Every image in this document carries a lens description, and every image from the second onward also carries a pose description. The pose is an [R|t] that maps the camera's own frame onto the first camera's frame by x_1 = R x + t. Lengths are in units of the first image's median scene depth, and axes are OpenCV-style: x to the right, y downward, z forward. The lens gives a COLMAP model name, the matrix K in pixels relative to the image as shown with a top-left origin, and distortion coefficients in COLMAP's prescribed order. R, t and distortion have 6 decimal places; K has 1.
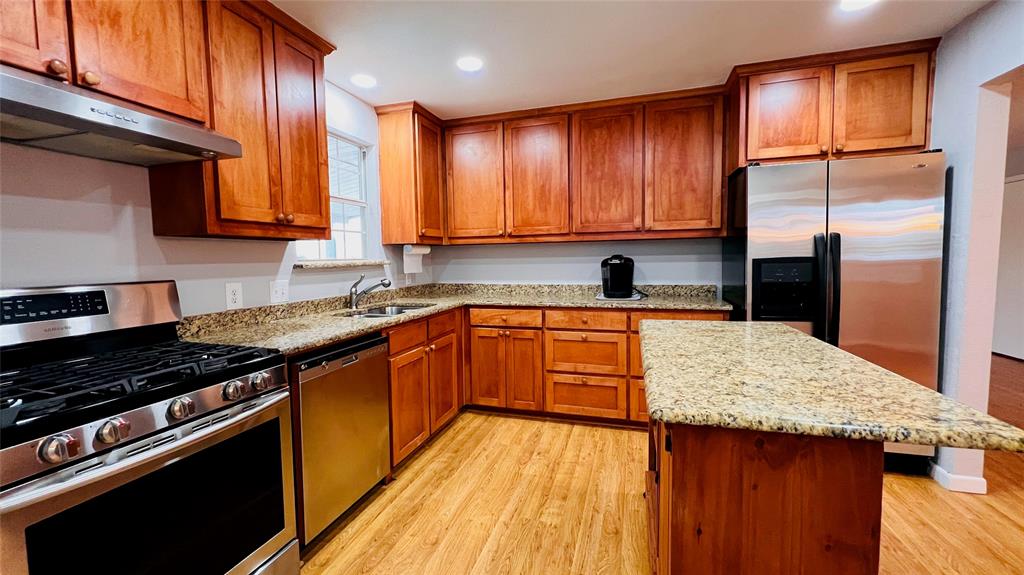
lens RADIAL K [[408.8, 0, 512.0], [0, 408.8, 287.5], [0, 0, 1]] dist [0.000087, 0.000061]
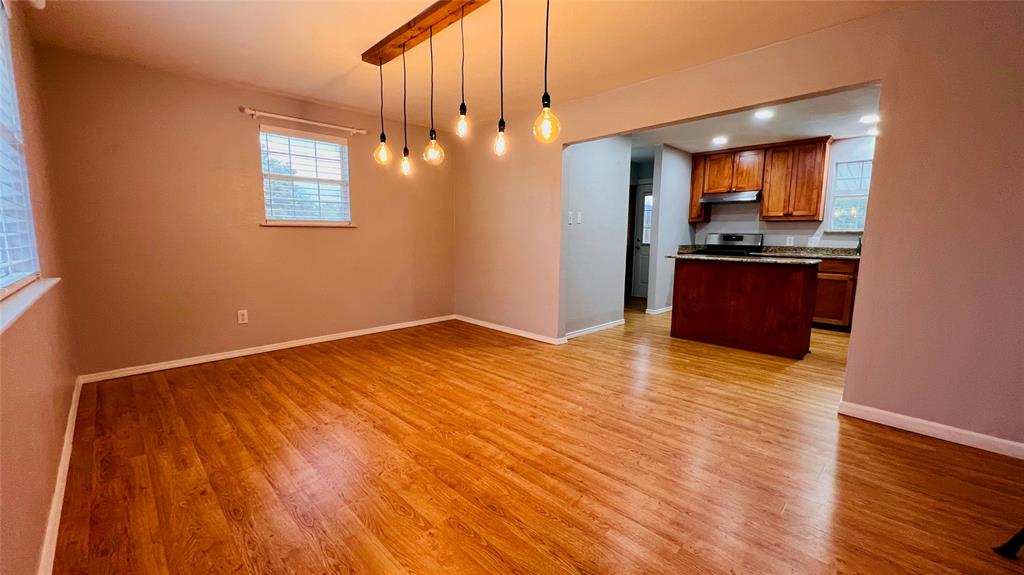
lens RADIAL K [[408.8, 0, 512.0], [0, 408.8, 287.5], [0, 0, 1]] dist [0.000087, 0.000061]
pose [[-0.471557, 0.122349, -0.873307, 1.882755], [-0.070589, 0.981913, 0.175681, -0.018628], [0.879006, 0.144489, -0.454391, 0.440865]]
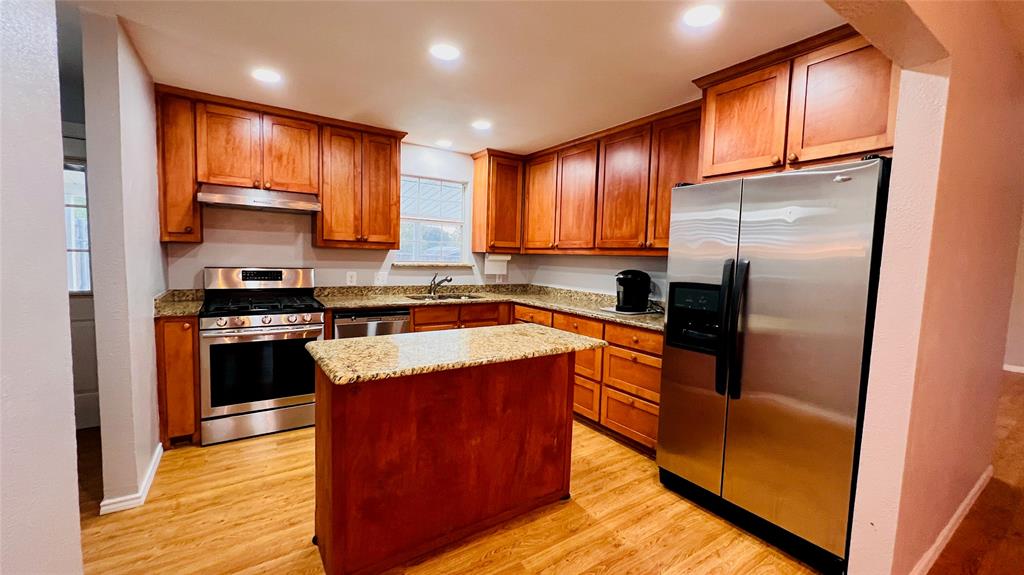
lens RADIAL K [[409.7, 0, 512.0], [0, 409.7, 287.5], [0, 0, 1]] dist [-0.001430, -0.000034]
pose [[0.774414, 0.088824, -0.626413, 0.729431], [-0.090867, 0.995446, 0.028816, -0.040949], [0.626120, 0.034605, 0.778959, 0.003461]]
